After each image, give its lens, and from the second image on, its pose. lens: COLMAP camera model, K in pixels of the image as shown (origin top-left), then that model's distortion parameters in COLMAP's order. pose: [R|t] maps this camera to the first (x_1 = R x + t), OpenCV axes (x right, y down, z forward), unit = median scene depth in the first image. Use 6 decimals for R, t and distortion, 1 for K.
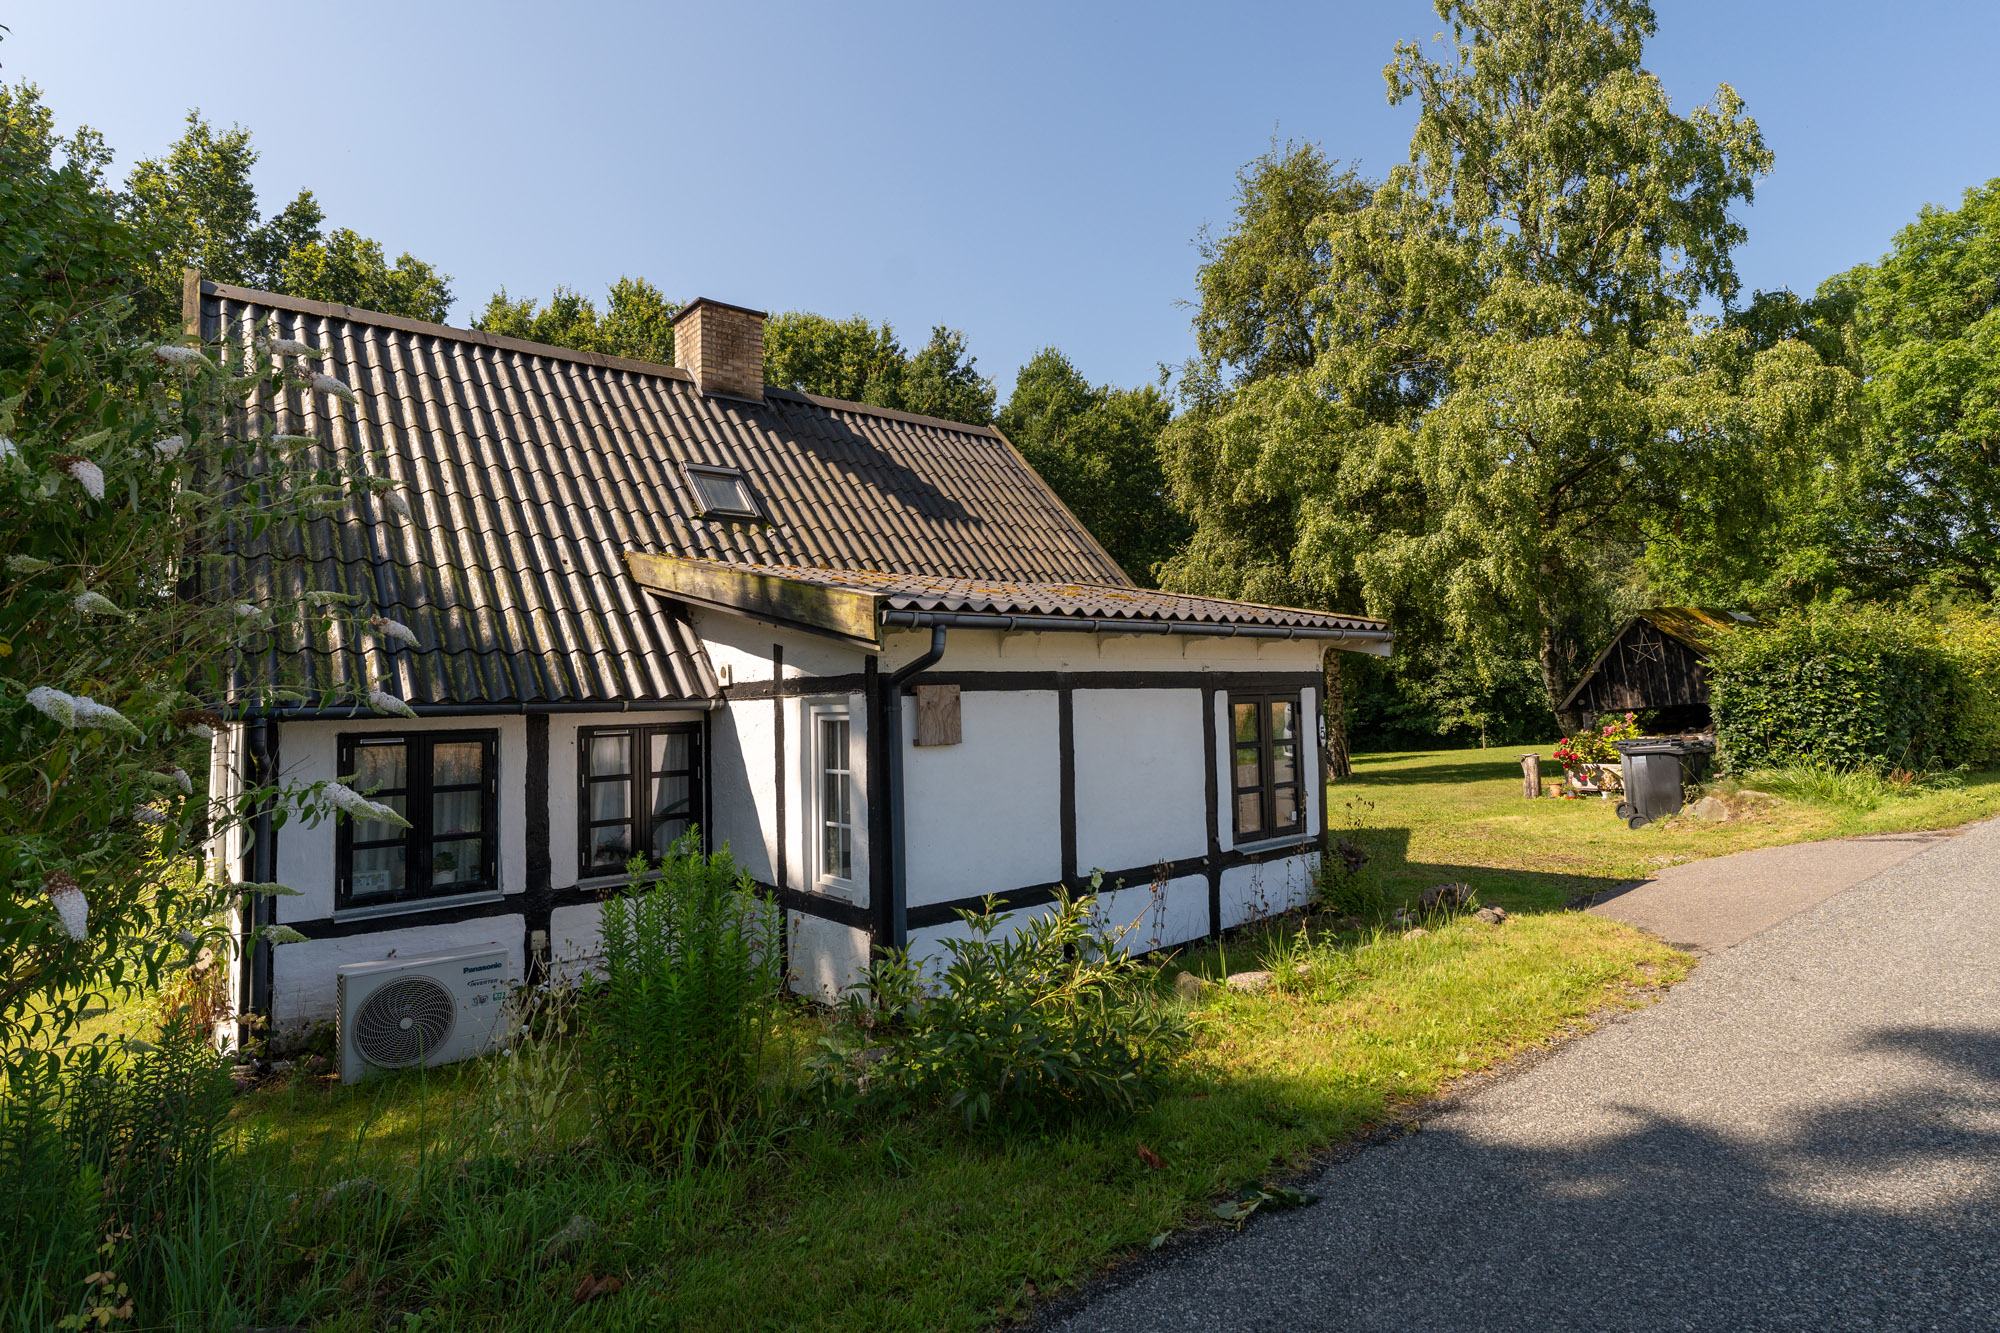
lens RADIAL K [[1112.6, 0, 1002.9], [0, 1112.6, 624.6], [0, 0, 1]] dist [0.002046, -0.000774]
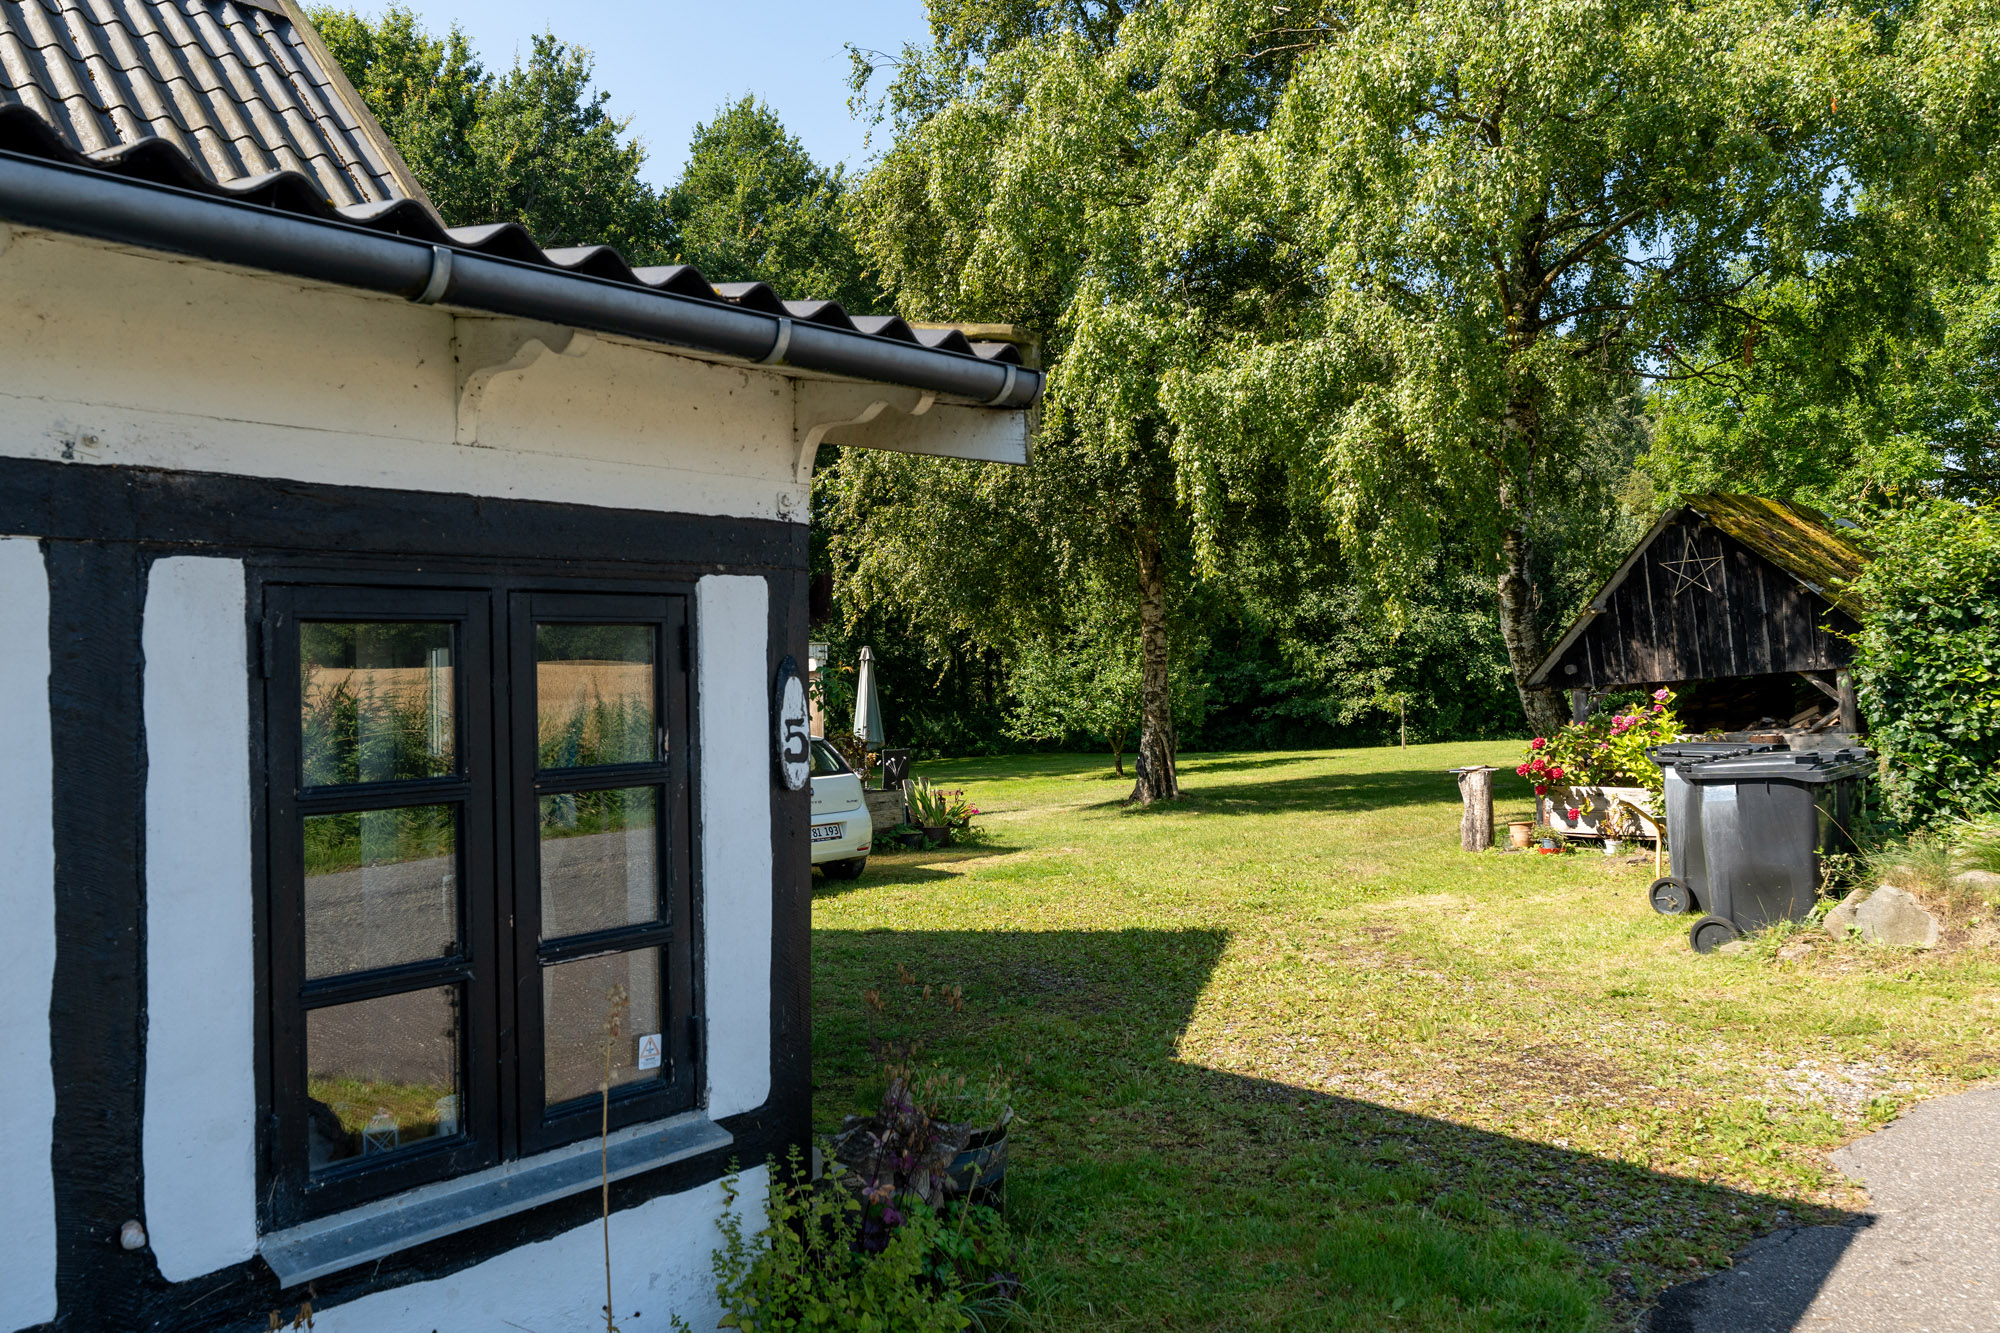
lens RADIAL K [[1389.1, 0, 1000.0], [0, 1389.1, 666.5], [0, 0, 1]] dist [-0.003089, 0.003520]
pose [[0.993126, 0.008962, 0.116703, 0.168902], [-0.016033, 0.998082, 0.059789, 0.032559], [-0.115944, -0.061249, 0.991366, 0.369069]]
